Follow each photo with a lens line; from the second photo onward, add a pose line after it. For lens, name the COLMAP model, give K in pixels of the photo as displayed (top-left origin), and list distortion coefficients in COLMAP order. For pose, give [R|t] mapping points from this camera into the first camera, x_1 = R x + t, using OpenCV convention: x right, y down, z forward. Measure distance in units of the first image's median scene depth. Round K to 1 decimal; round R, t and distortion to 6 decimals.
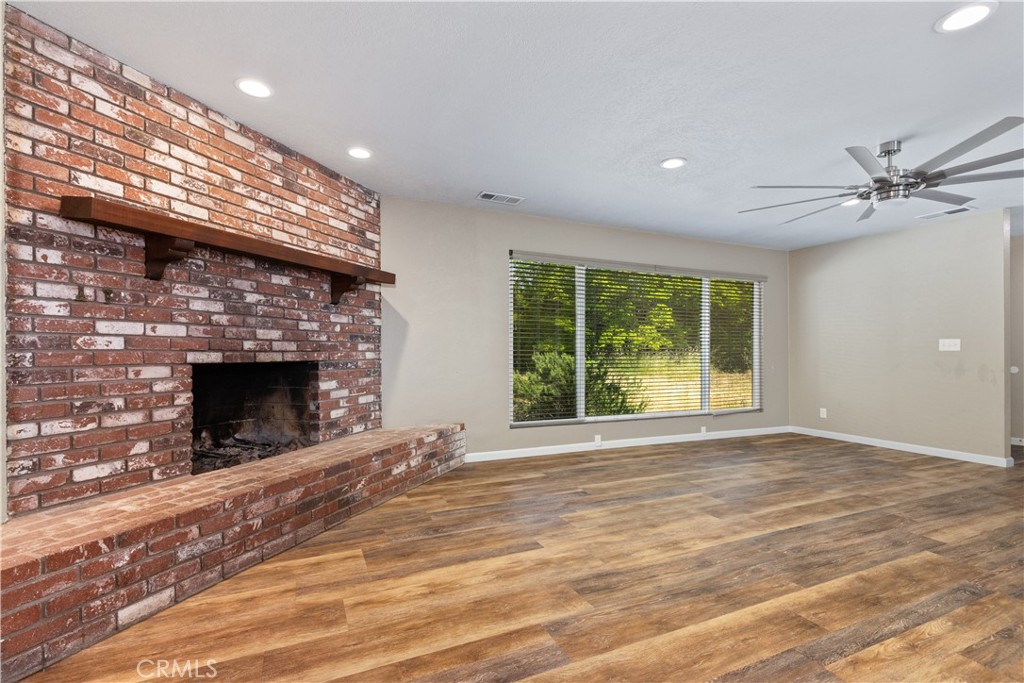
lens RADIAL K [[466.6, 0, 513.3], [0, 466.6, 352.4], [0, 0, 1]] dist [0.003106, -0.000106]
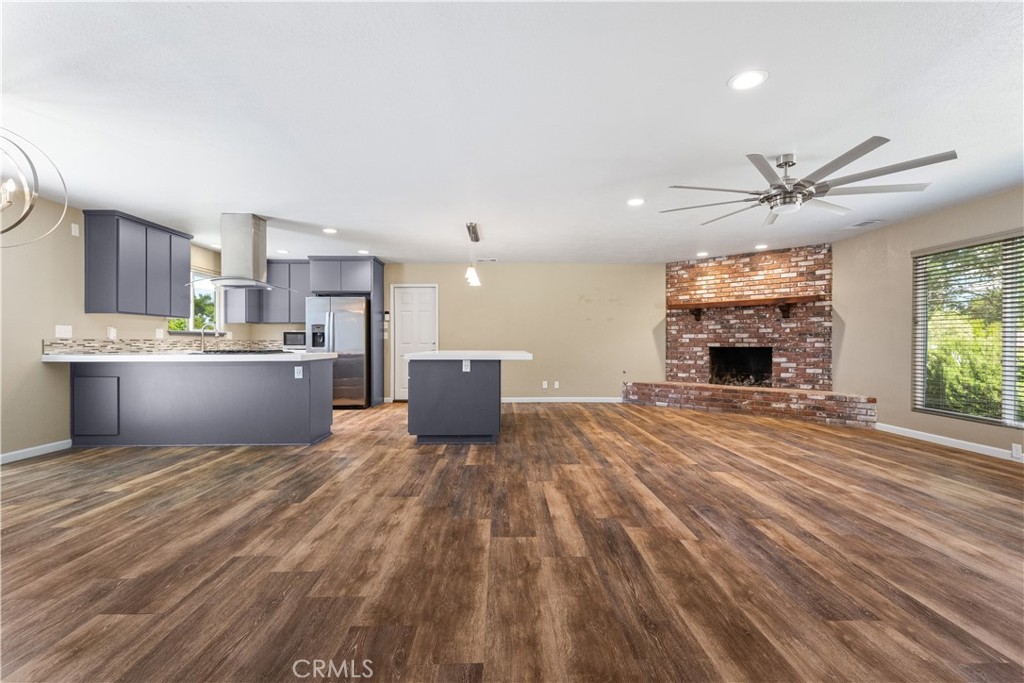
lens RADIAL K [[458.2, 0, 510.6], [0, 458.2, 341.0], [0, 0, 1]] dist [0.003881, -0.000548]
pose [[-0.395718, -0.006939, -0.918346, 2.000523], [-0.003580, 0.999976, -0.006013, 0.007659], [0.918365, 0.000908, -0.395733, 0.793153]]
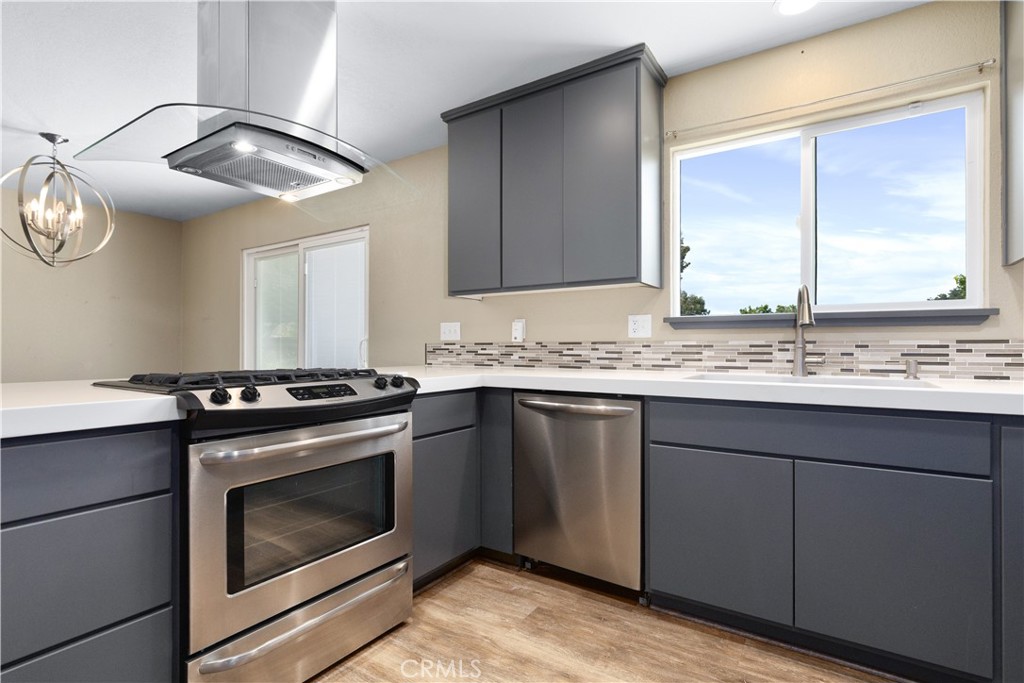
lens RADIAL K [[496.8, 0, 500.9], [0, 496.8, 343.6], [0, 0, 1]] dist [-0.003428, -0.000508]
pose [[-0.528800, 0.000047, 0.848746, 0.317384], [-0.002045, 0.999997, -0.001329, 0.001266], [-0.848744, -0.002438, -0.528798, -0.579516]]
